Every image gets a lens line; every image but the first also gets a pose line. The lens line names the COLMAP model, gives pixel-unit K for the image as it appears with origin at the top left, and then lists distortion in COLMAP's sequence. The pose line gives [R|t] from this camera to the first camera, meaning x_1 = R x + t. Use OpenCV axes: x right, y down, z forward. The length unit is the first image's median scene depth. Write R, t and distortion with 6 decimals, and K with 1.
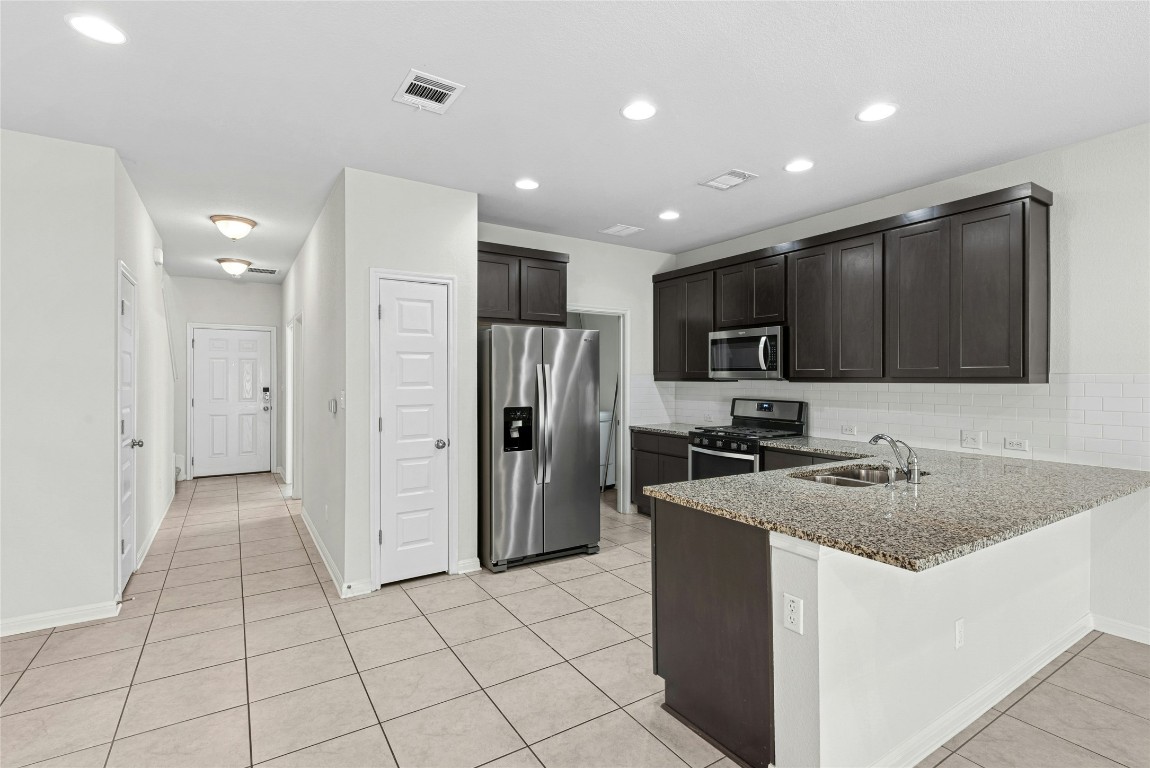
lens RADIAL K [[529.2, 0, 580.5], [0, 529.2, 382.8], [0, 0, 1]] dist [0.008703, -0.003737]
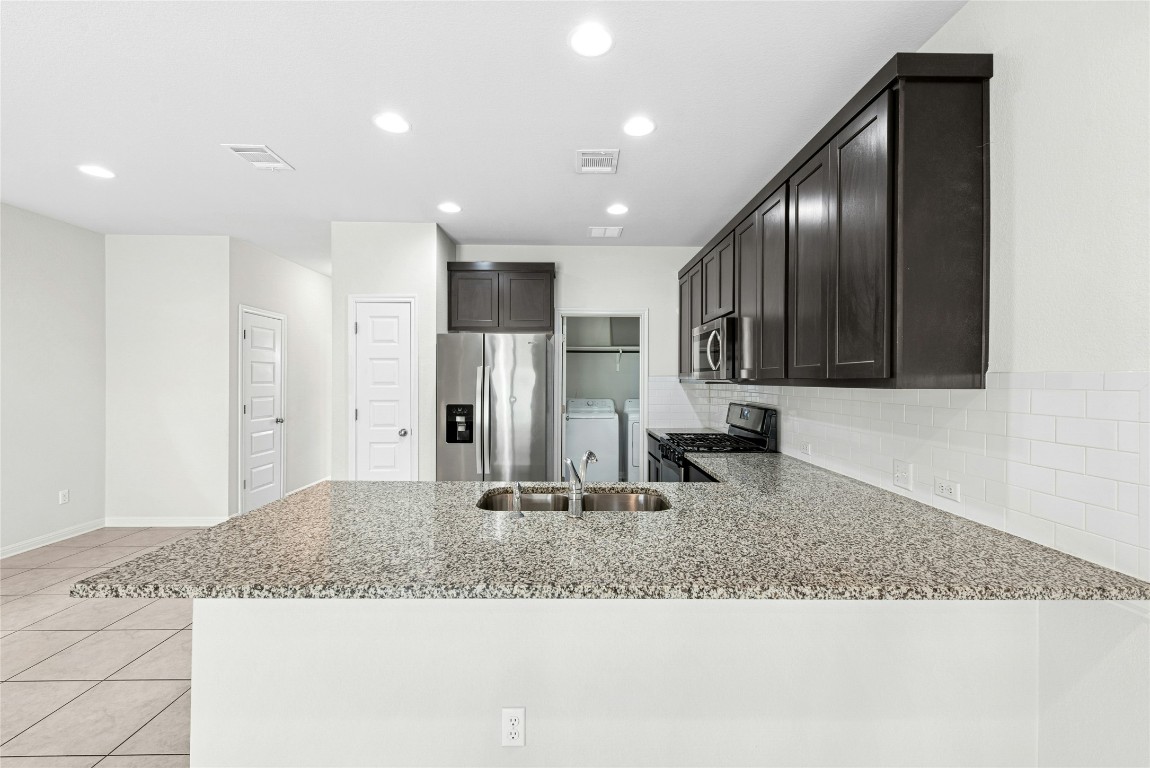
lens RADIAL K [[471.3, 0, 576.6], [0, 471.3, 385.0], [0, 0, 1]] dist [0.013503, -0.005714]
pose [[0.850117, 0.008932, -0.526519, 0.552404], [-0.008092, 0.999960, 0.003899, -0.001497], [0.526532, 0.000946, 0.850155, 0.235972]]
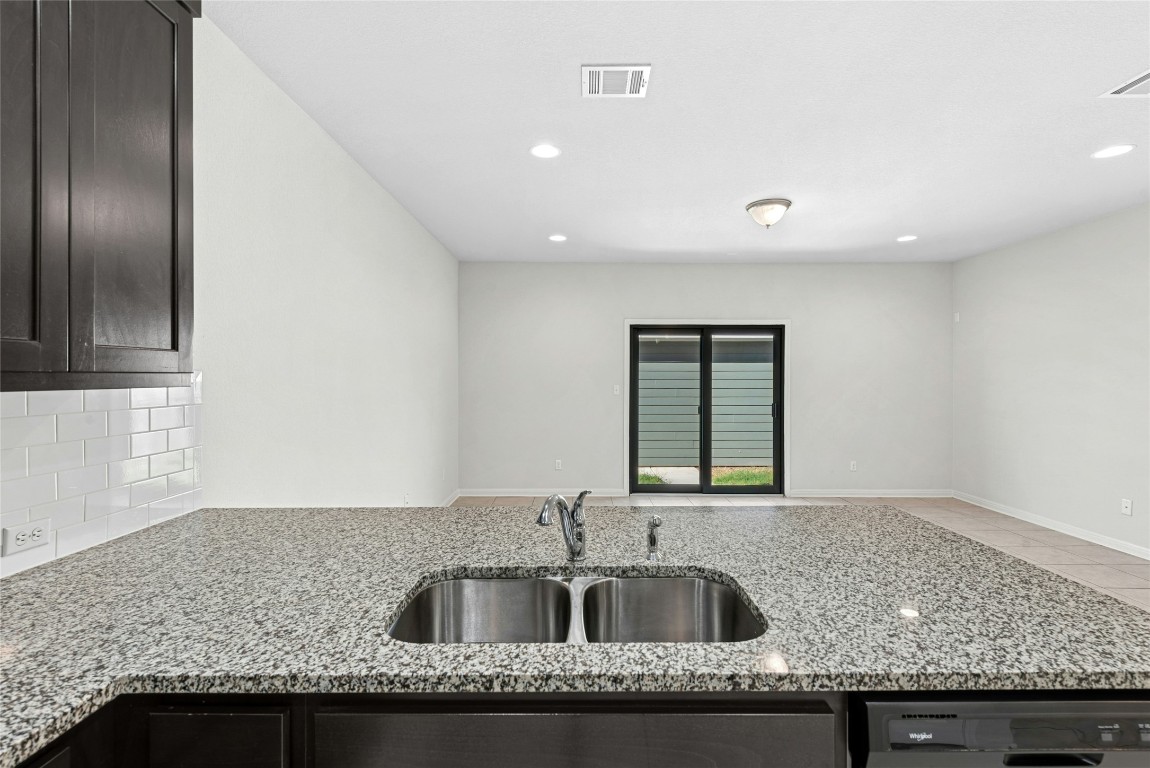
lens RADIAL K [[529.2, 0, 576.7], [0, 529.2, 377.8], [0, 0, 1]] dist [0.008703, -0.003737]
pose [[-0.843342, -0.001297, 0.537375, 0.178948], [0.003153, 0.999968, 0.007362, -0.006816], [-0.537367, 0.007903, -0.843311, 0.836298]]
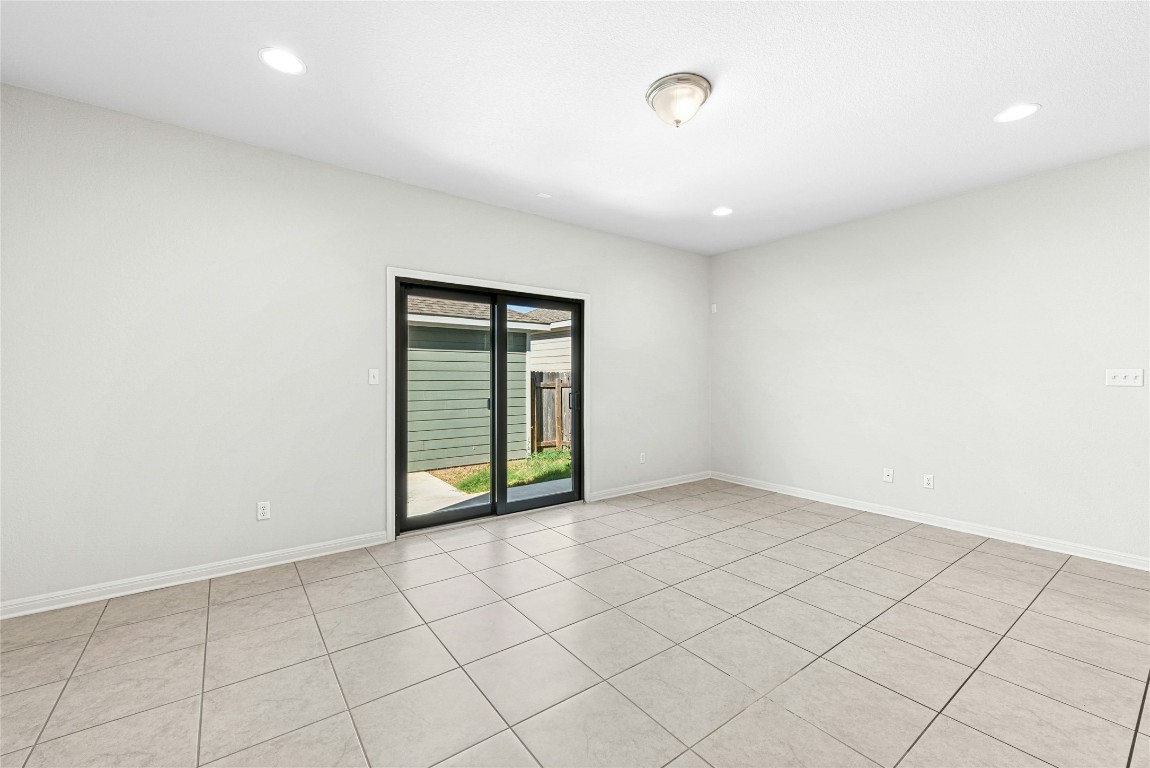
lens RADIAL K [[471.3, 0, 574.4], [0, 471.3, 376.9], [0, 0, 1]] dist [0.013503, -0.005714]
pose [[-0.998152, -0.000469, -0.060764, 0.558370], [-0.000955, 0.999968, 0.007973, 0.029704], [0.060758, 0.008017, -0.998120, 0.409160]]
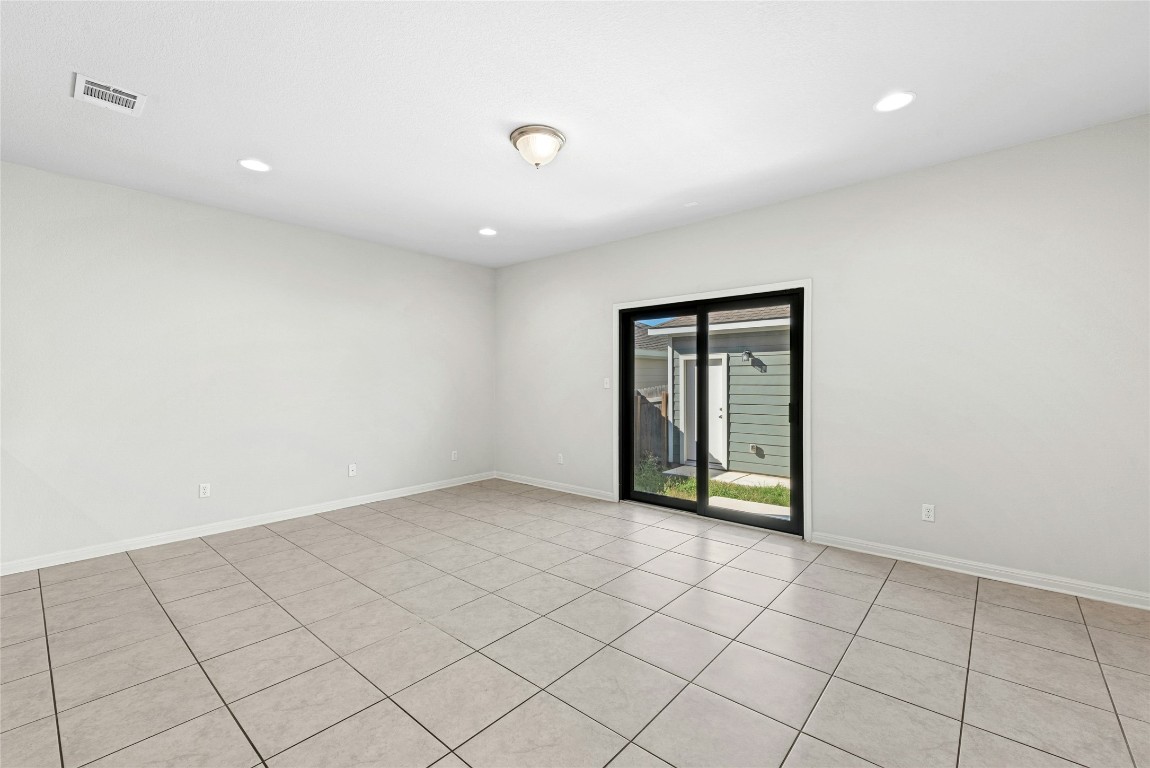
lens RADIAL K [[477.0, 0, 582.8], [0, 477.0, 383.2], [0, 0, 1]] dist [-0.003188, -0.000944]
pose [[-0.292018, -0.005936, 0.956394, -0.242458], [0.009678, 0.999911, 0.009161, 0.024562], [-0.956364, 0.011931, -0.291935, -0.016803]]
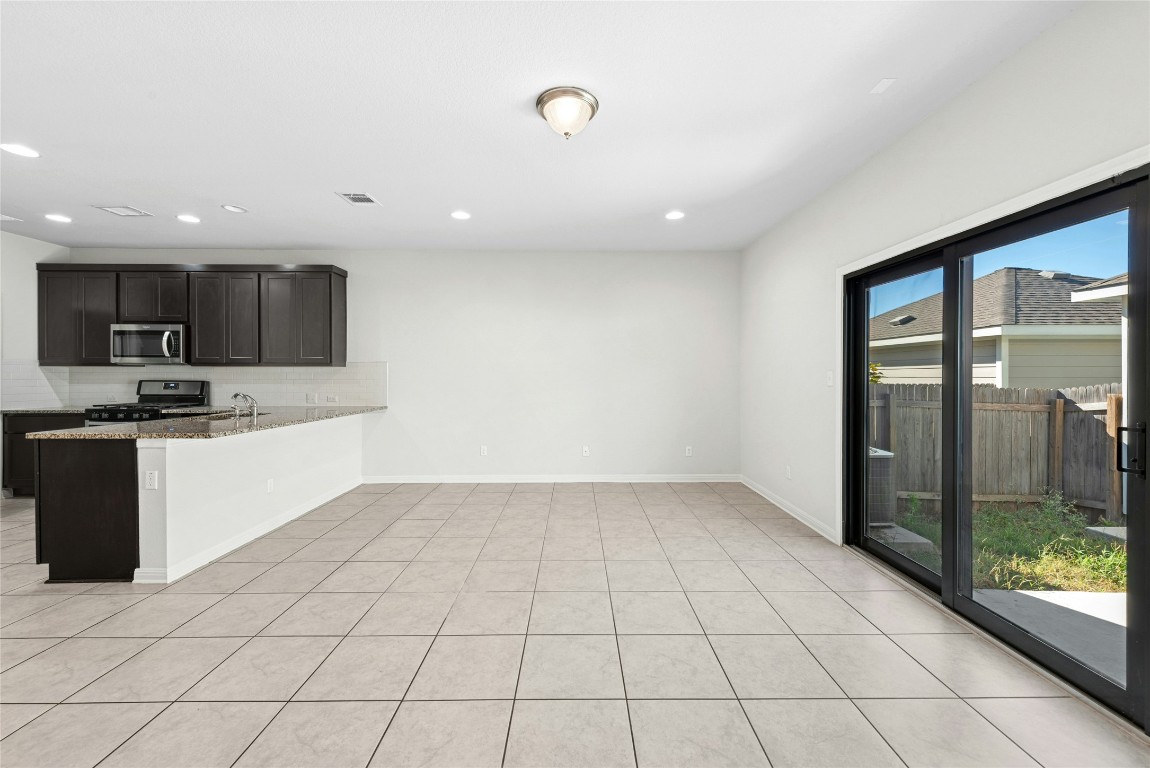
lens RADIAL K [[451.8, 0, 581.9], [0, 451.8, 372.6], [0, 0, 1]] dist [0.003042, -0.001339]
pose [[0.528130, 0.002730, 0.849159, -0.063619], [0.006198, 0.999956, -0.007069, 0.028845], [-0.849141, 0.008996, 0.528090, -0.460899]]
